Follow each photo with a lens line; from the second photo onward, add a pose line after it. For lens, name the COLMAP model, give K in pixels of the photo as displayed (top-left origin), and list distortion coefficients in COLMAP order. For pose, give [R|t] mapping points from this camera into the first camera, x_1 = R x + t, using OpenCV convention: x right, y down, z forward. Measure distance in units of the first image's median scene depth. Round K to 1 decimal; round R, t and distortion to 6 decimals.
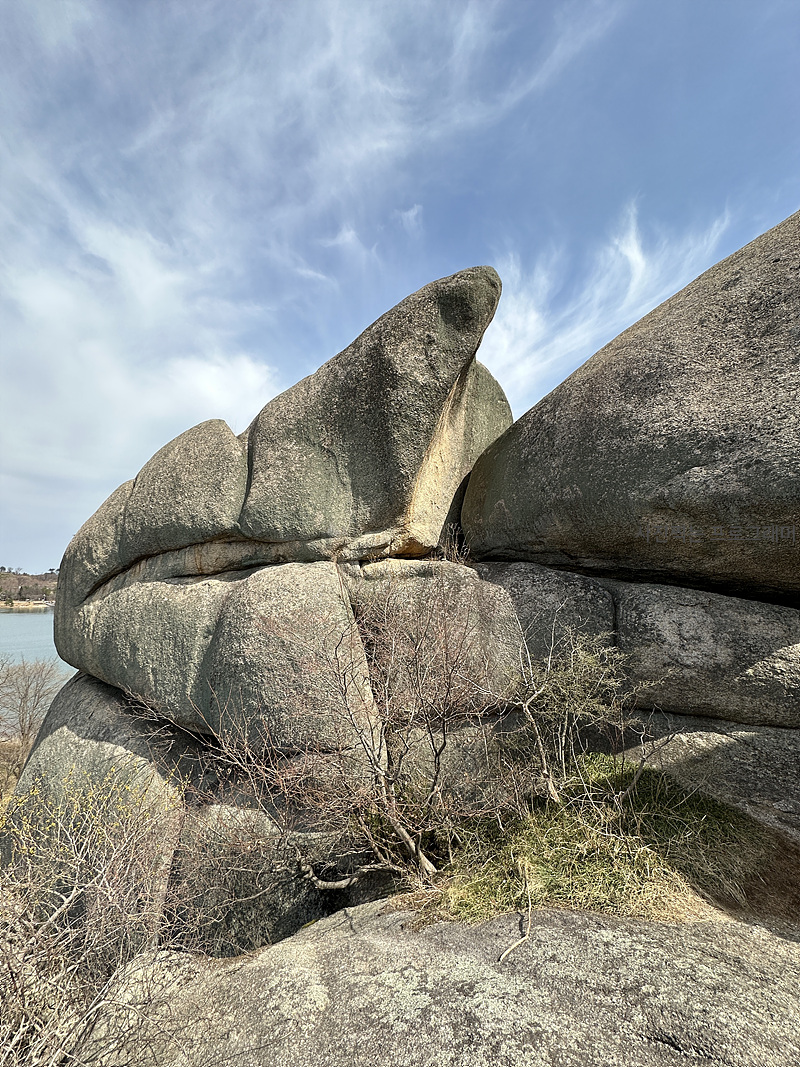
lens RADIAL K [[422.0, 0, 397.6], [0, 422.0, 528.4], [0, 0, 1]] dist [-0.003380, 0.000219]
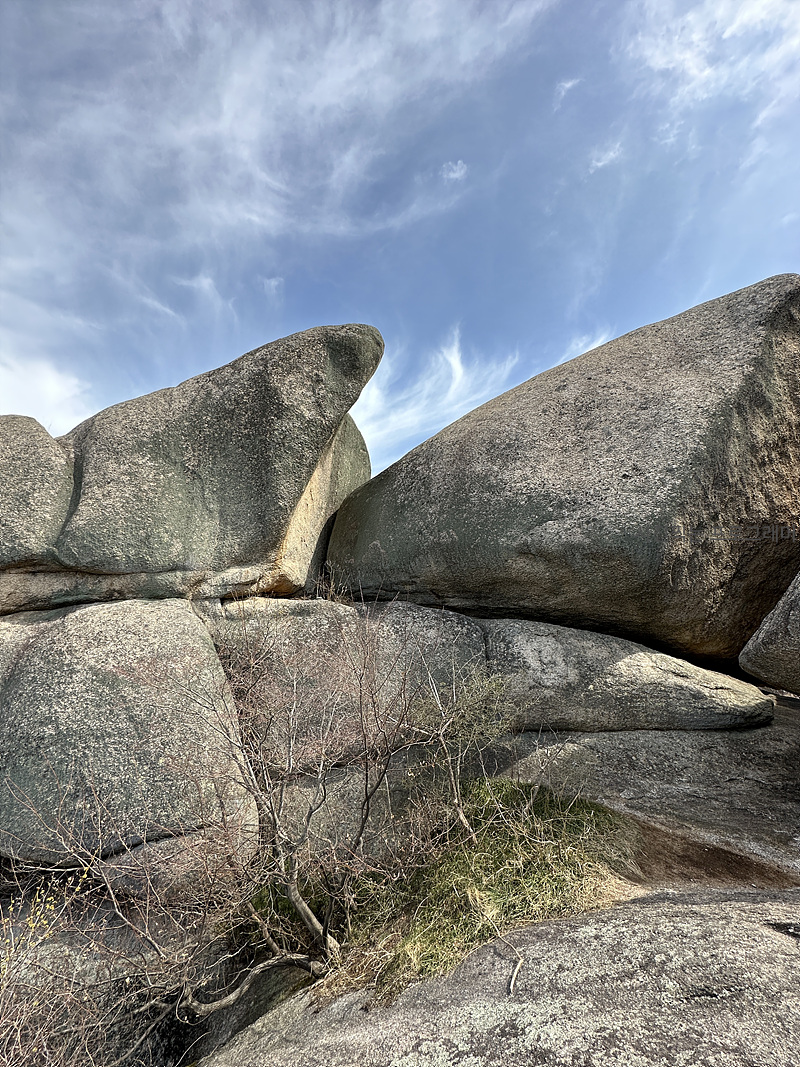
lens RADIAL K [[422.0, 0, 397.6], [0, 422.0, 528.4], [0, 0, 1]] dist [-0.003380, 0.000219]
pose [[0.910940, 0.082115, 0.404285, -0.130663], [-0.034561, 0.991735, -0.123559, 0.029239], [-0.411089, 0.098582, 0.906249, 0.037259]]
